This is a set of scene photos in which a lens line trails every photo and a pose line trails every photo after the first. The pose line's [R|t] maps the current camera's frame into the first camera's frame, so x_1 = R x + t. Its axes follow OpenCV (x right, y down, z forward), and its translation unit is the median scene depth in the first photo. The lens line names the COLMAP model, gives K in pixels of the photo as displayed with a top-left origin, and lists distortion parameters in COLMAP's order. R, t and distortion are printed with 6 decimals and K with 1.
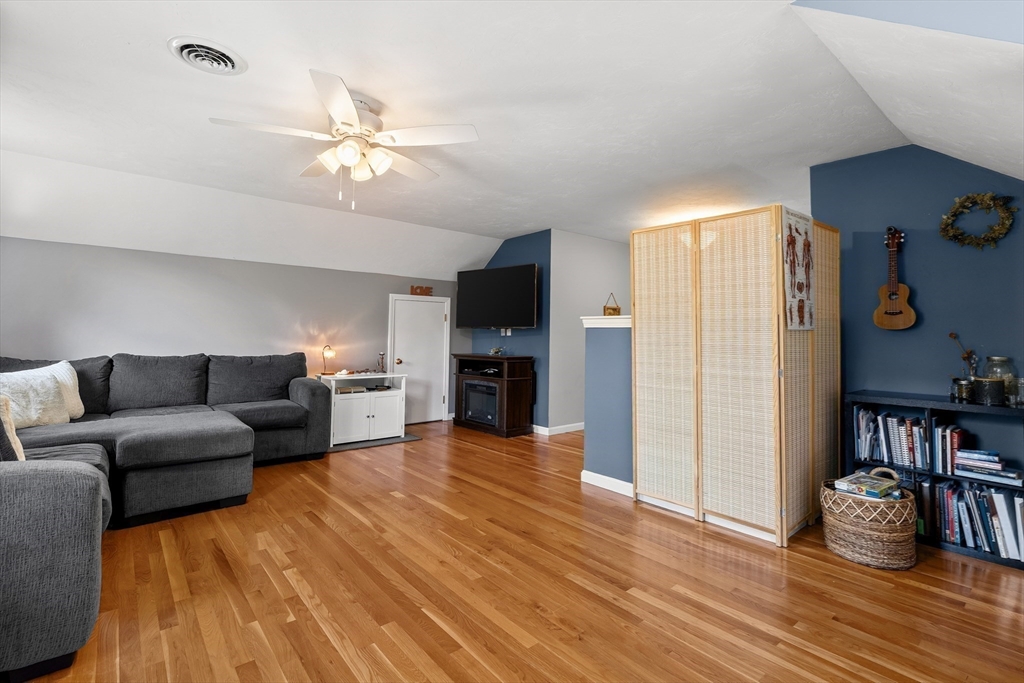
lens RADIAL K [[472.0, 0, 506.7], [0, 472.0, 336.6], [0, 0, 1]] dist [0.002599, 0.000452]
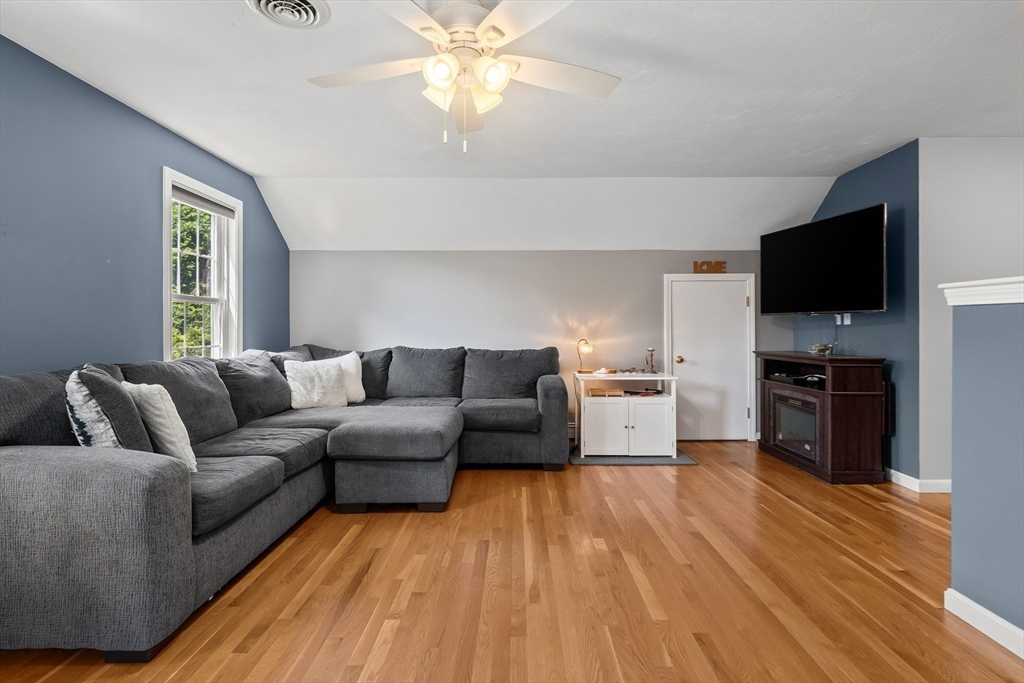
lens RADIAL K [[497.2, 0, 516.4], [0, 497.2, 336.2], [0, 0, 1]] dist [-0.000946, 0.000398]
pose [[0.768935, -0.000539, -0.639327, 0.131441], [0.009942, 0.999889, 0.011115, 0.002619], [0.639250, -0.014902, 0.768854, 0.271063]]
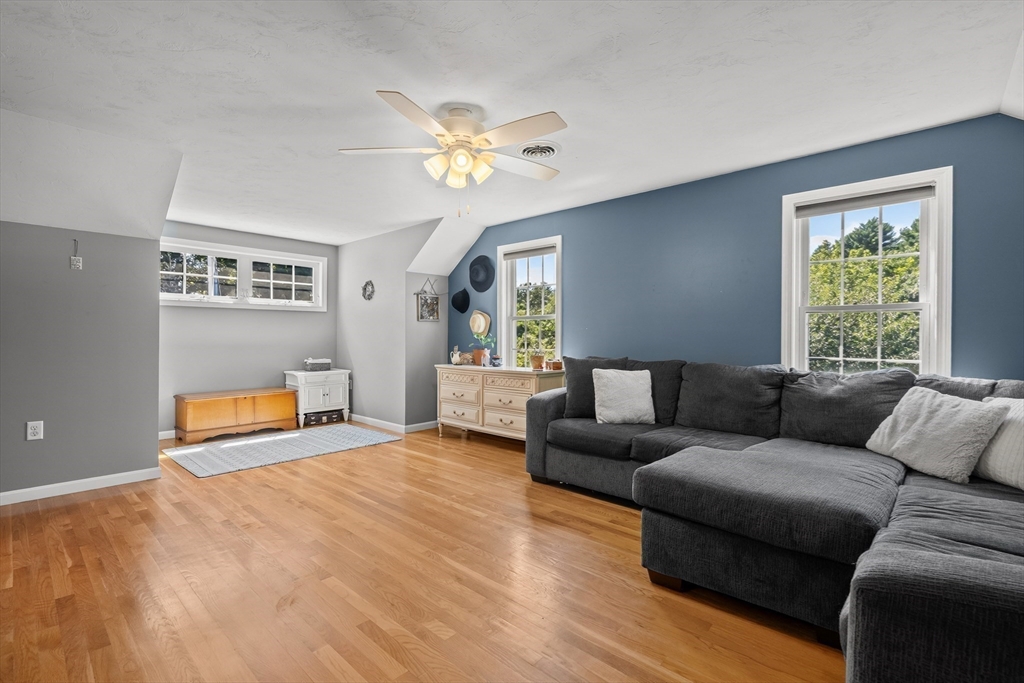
lens RADIAL K [[472.0, 0, 514.2], [0, 472.0, 338.5], [0, 0, 1]] dist [0.002599, 0.000452]
pose [[-0.991373, -0.014470, -0.130266, -0.200864], [-0.014434, 0.999895, -0.001226, 0.001198], [0.130270, 0.000665, -0.991478, 1.268521]]
